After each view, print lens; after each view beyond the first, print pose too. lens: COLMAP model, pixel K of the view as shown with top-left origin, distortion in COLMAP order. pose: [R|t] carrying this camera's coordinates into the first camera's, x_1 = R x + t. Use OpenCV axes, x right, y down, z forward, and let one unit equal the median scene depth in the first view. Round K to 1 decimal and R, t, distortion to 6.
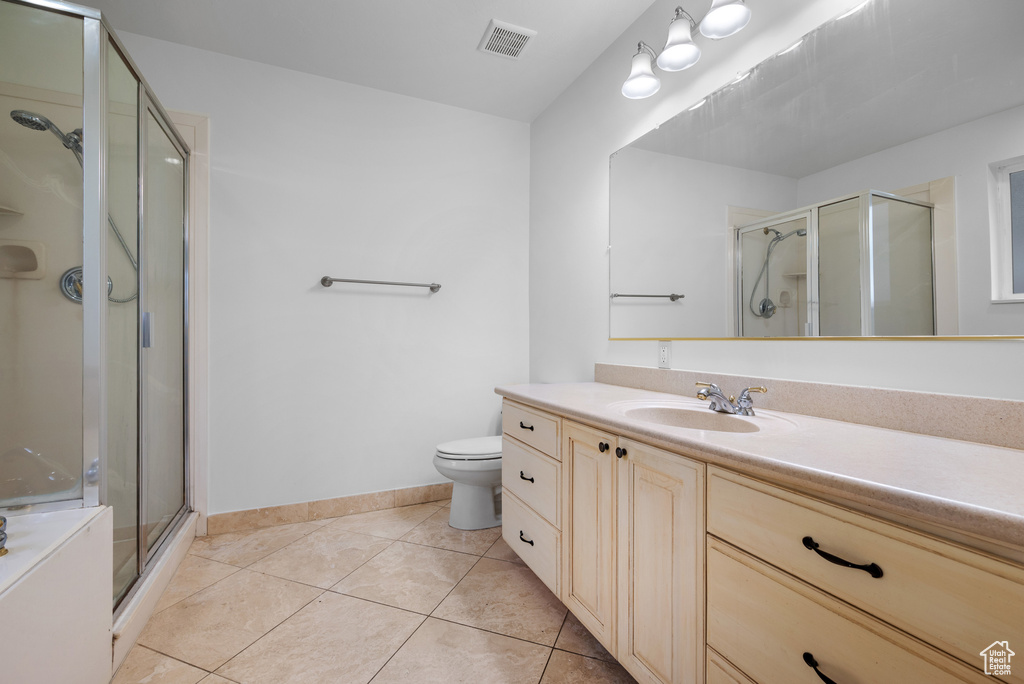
lens RADIAL K [[454.6, 0, 513.1], [0, 454.6, 339.5], [0, 0, 1]] dist [0.000536, 0.000281]
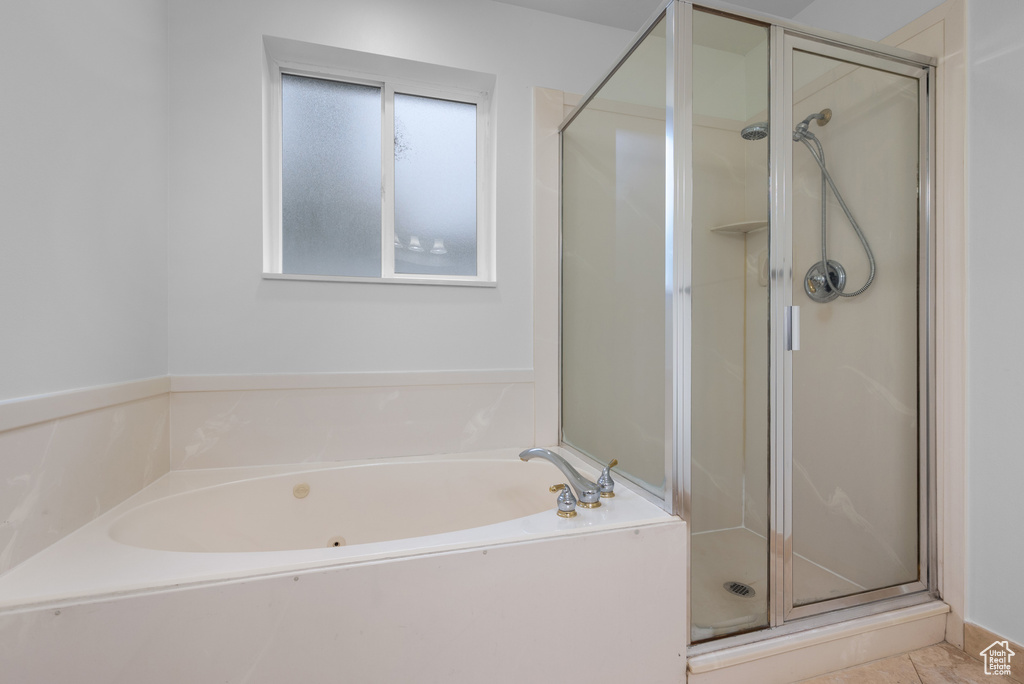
lens RADIAL K [[454.6, 0, 513.1], [0, 454.6, 339.5], [0, 0, 1]] dist [0.000536, 0.000281]
pose [[-0.140624, -0.002393, -0.990060, 0.045975], [-0.004770, 0.999987, -0.001740, 0.002622], [0.990052, 0.004478, -0.140634, 0.508360]]
